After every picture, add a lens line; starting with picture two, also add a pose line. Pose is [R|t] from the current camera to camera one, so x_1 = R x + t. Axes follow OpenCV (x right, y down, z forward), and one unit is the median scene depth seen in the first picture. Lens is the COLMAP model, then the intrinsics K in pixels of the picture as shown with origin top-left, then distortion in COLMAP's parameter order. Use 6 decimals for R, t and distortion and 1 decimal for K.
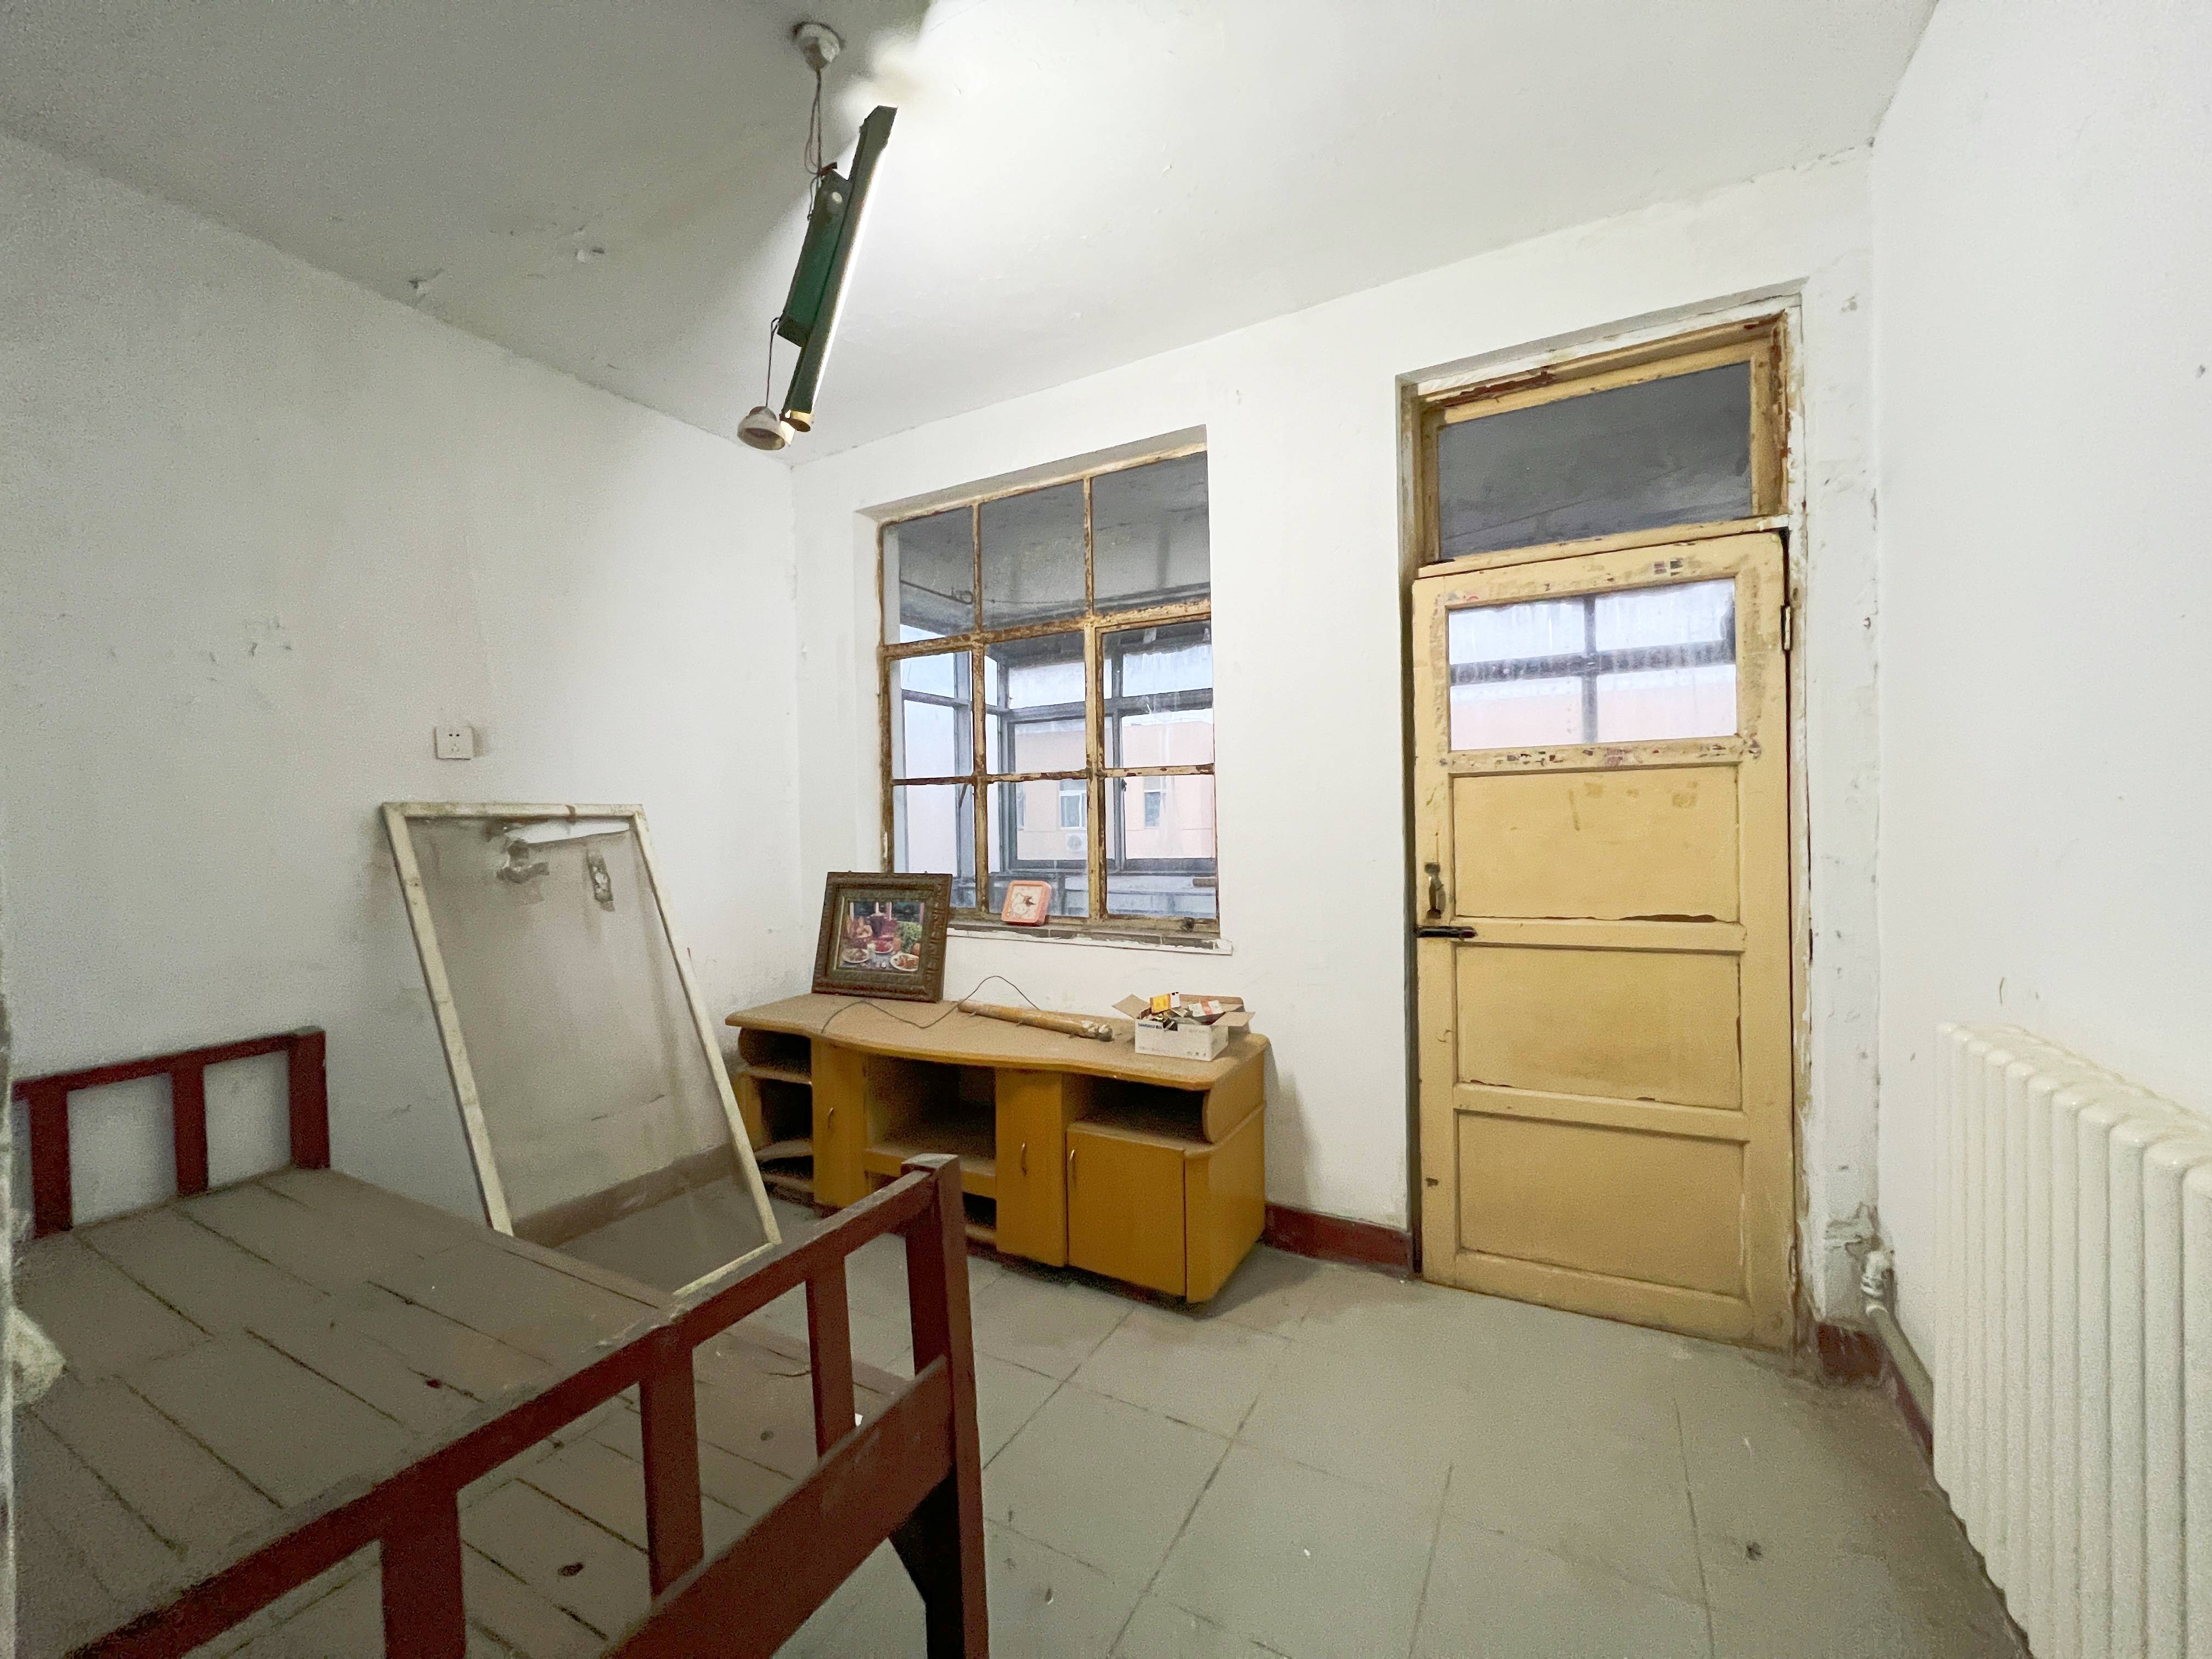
lens RADIAL K [[884.5, 0, 1104.7], [0, 884.5, 834.5], [0, 0, 1]] dist [-0.001425, -0.000069]
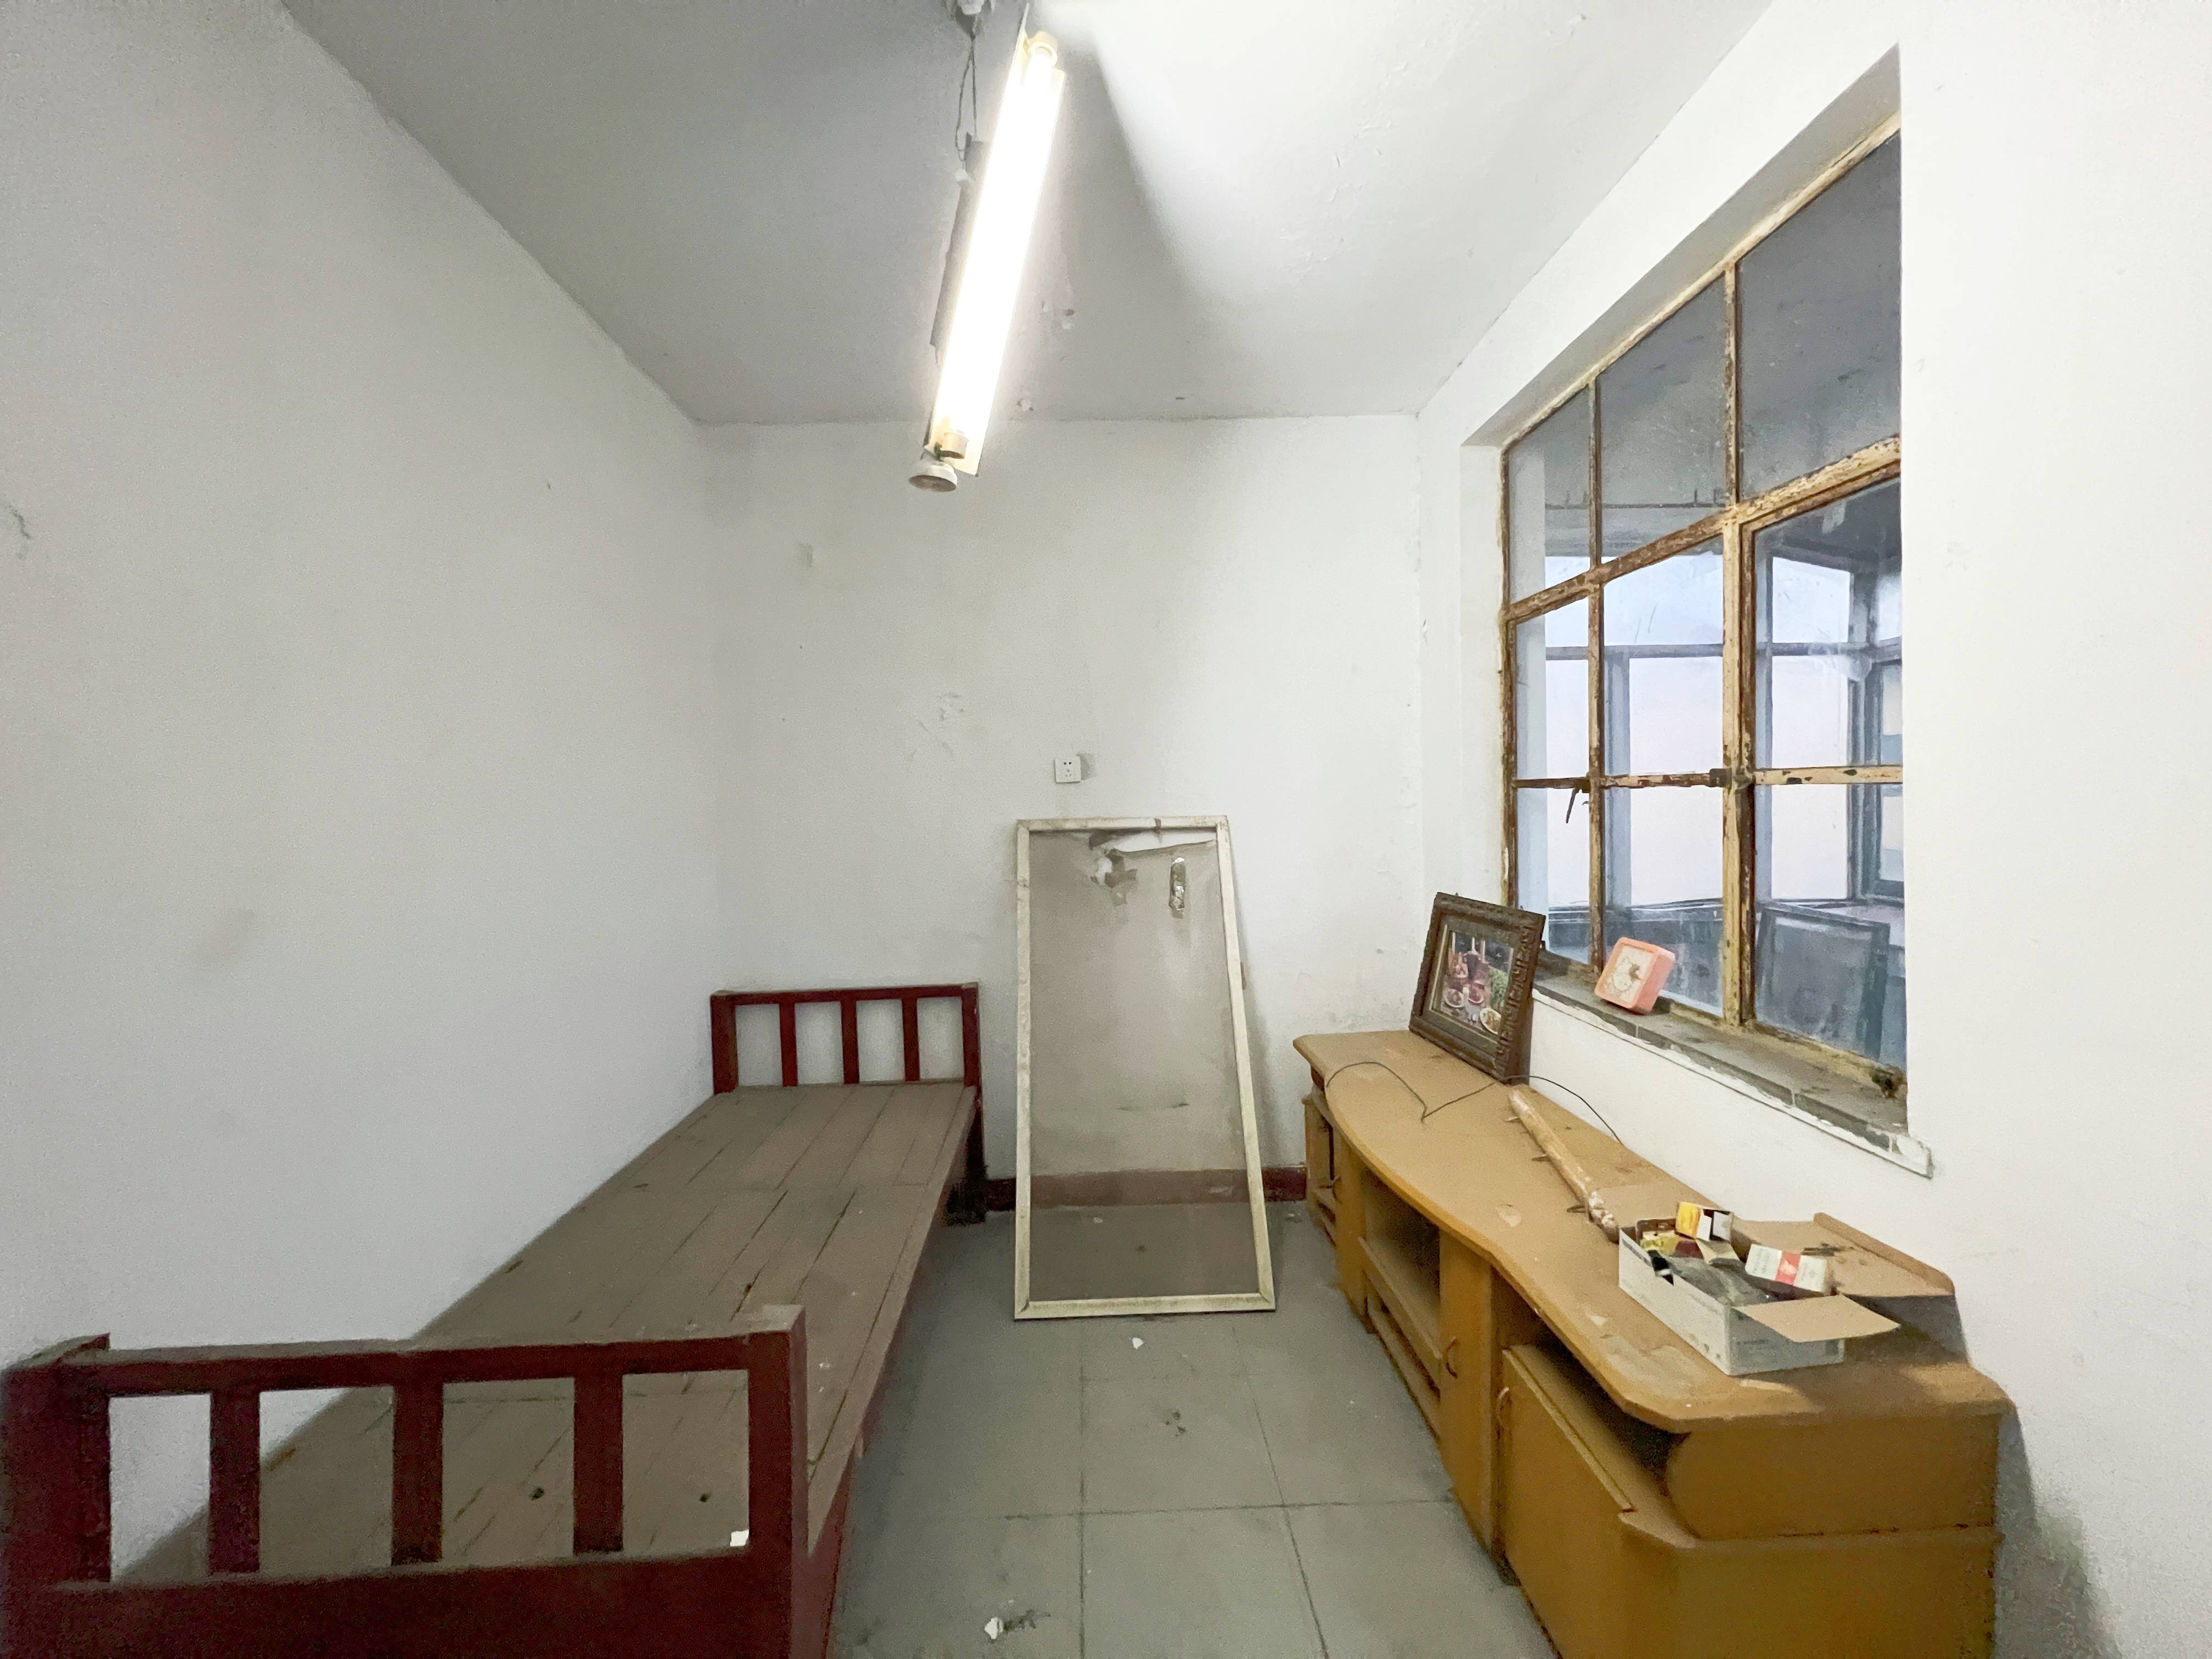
lens RADIAL K [[884.5, 0, 1104.9], [0, 884.5, 828.9], [0, 0, 1]] dist [-0.001425, -0.000069]
pose [[0.502107, 0.036974, -0.864015, 0.284377], [-0.000408, 0.999096, 0.042517, -0.059684], [0.864805, -0.020996, 0.501668, 0.347019]]
